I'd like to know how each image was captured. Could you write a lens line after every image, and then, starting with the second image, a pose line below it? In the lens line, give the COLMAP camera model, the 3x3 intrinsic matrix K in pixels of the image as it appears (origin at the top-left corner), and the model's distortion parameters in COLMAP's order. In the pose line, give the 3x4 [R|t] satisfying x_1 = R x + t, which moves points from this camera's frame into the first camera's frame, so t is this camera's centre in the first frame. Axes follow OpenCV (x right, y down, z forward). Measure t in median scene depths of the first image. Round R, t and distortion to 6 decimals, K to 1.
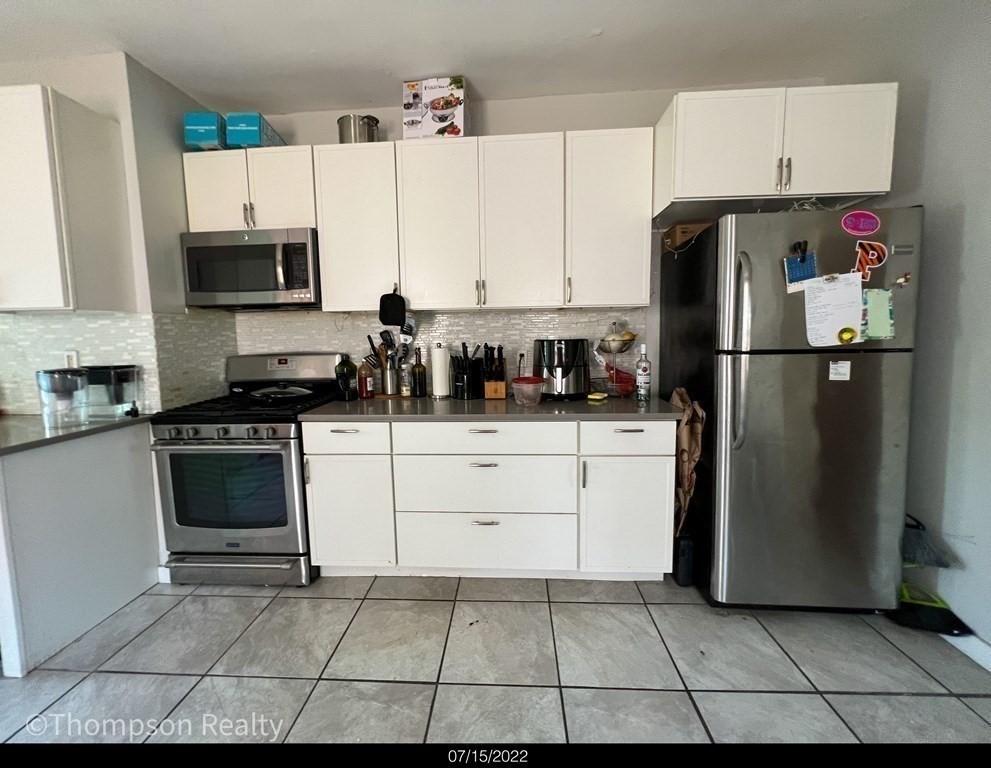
lens RADIAL K [[395.2, 0, 492.0], [0, 395.2, 367.2], [0, 0, 1]] dist [-0.001048, -0.000070]
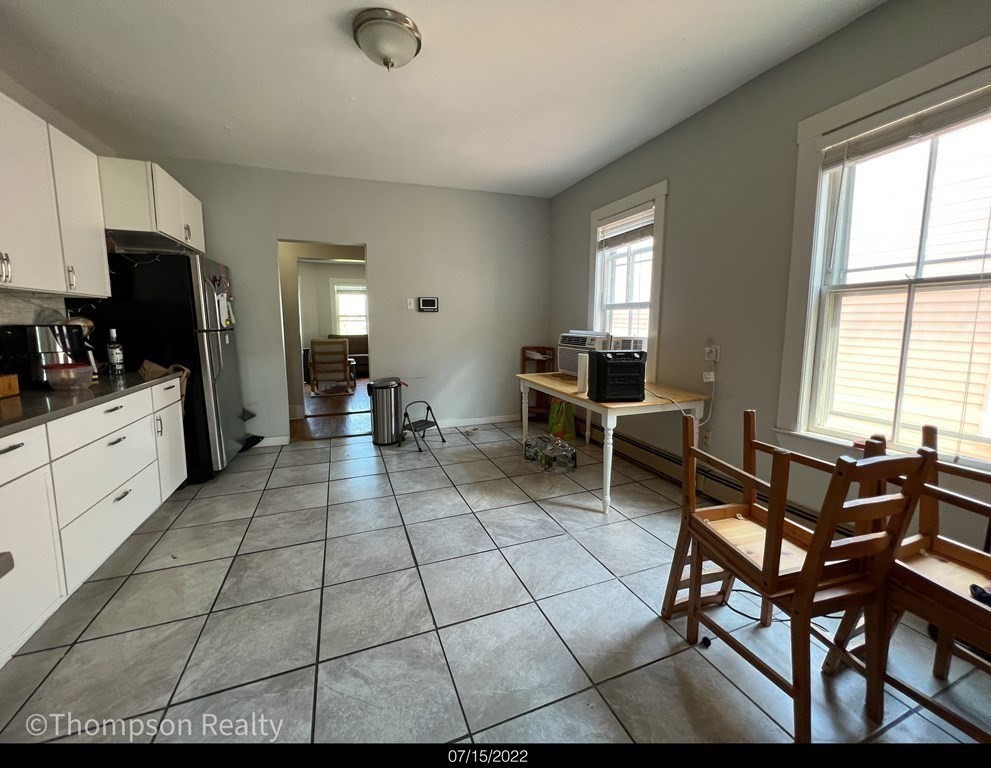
lens RADIAL K [[395.2, 0, 492.0], [0, 395.2, 367.2], [0, 0, 1]] dist [-0.001048, -0.000070]
pose [[-0.409238, -0.085930, 0.908372, -1.682041], [0.087598, 0.987257, 0.132857, -0.003004], [-0.908213, 0.133942, -0.396496, 0.580687]]
